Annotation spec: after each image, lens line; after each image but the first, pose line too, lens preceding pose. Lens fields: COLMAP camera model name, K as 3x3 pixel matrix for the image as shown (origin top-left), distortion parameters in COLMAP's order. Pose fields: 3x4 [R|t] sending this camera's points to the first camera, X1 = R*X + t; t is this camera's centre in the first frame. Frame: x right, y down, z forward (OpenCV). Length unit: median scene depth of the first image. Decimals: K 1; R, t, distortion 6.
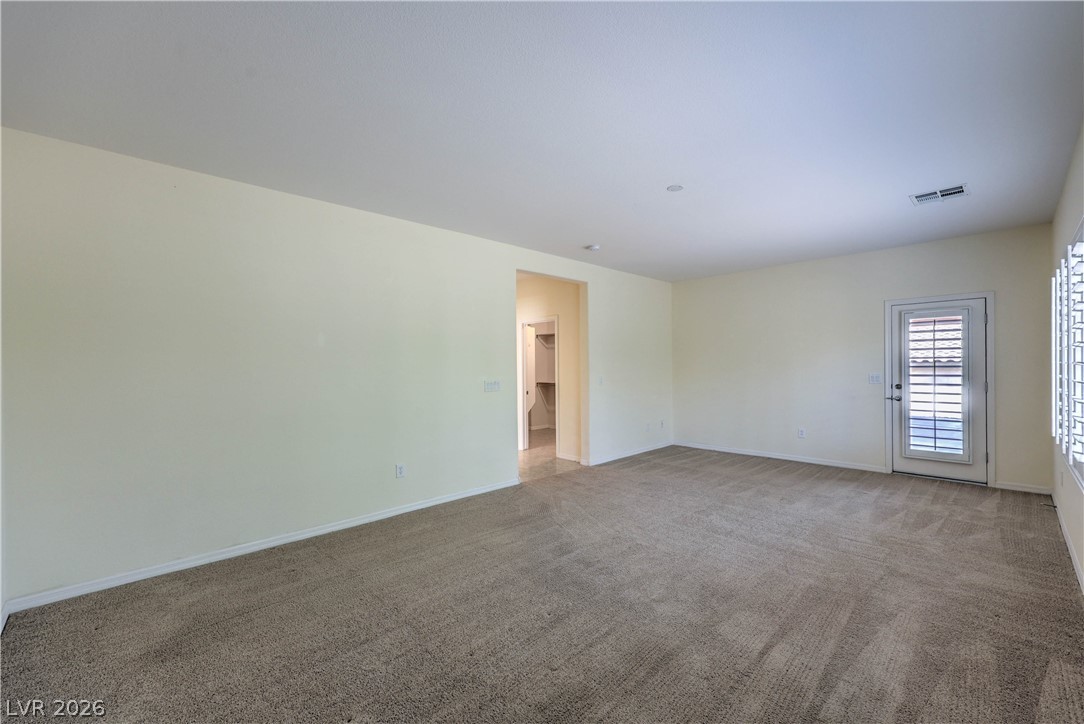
lens RADIAL K [[441.2, 0, 550.5], [0, 441.2, 362.8], [0, 0, 1]] dist [0.002847, 0.000286]
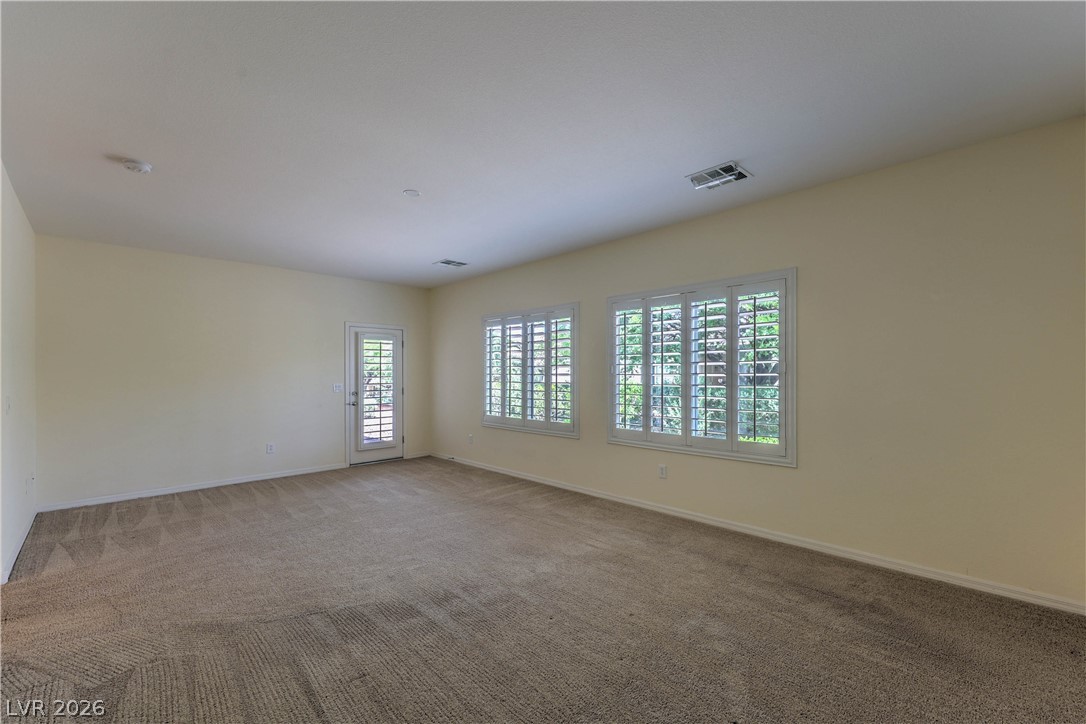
lens RADIAL K [[434.4, 0, 583.7], [0, 434.4, 376.4], [0, 0, 1]] dist [0.000325, 0.000042]
pose [[-0.026101, 0.002624, 0.999656, -0.467850], [-0.002983, 0.999992, -0.002702, 0.008242], [-0.999655, -0.003053, -0.026093, 0.444281]]
